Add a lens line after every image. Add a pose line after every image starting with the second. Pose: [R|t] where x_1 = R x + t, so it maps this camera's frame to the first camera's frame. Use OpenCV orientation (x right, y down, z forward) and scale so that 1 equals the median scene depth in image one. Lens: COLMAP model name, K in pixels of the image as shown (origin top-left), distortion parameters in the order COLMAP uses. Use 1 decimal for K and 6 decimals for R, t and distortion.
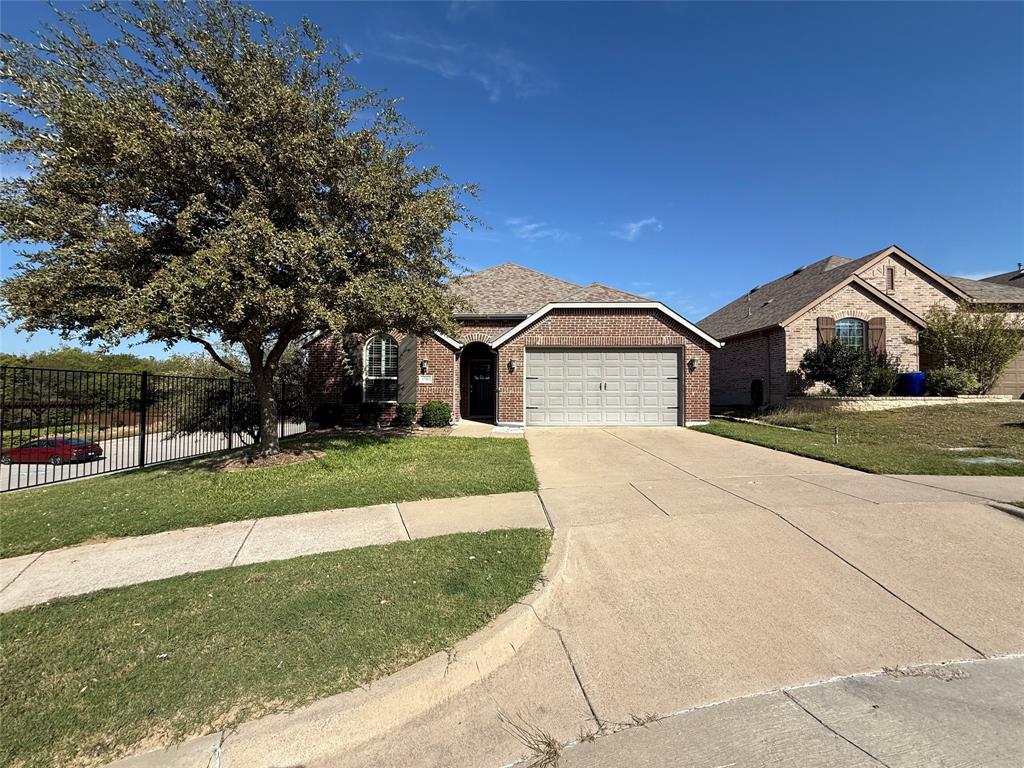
lens RADIAL K [[408.7, 0, 510.3], [0, 408.7, 385.6], [0, 0, 1]] dist [-0.001504, -0.000059]
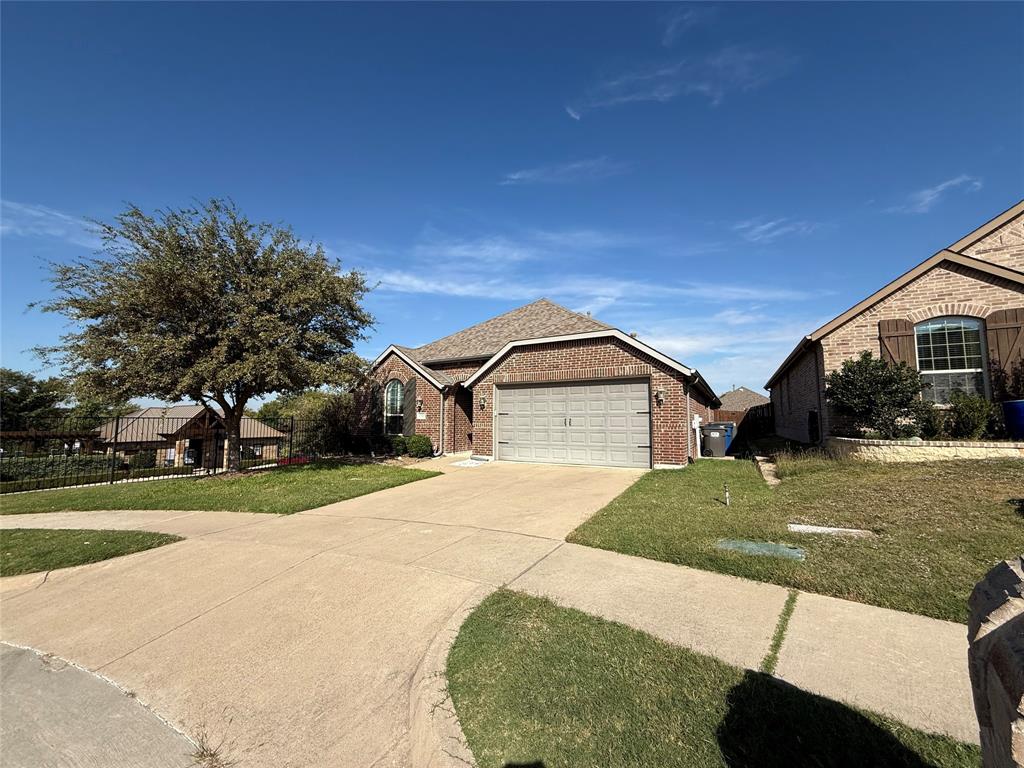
lens RADIAL K [[408.7, 0, 511.6], [0, 408.7, 383.1], [0, 0, 1]] dist [-0.001504, -0.000059]
pose [[0.867185, -0.045783, -0.495877, 0.601341], [0.011041, 0.997288, -0.072768, -0.020918], [0.497864, 0.057628, 0.865338, 0.105947]]
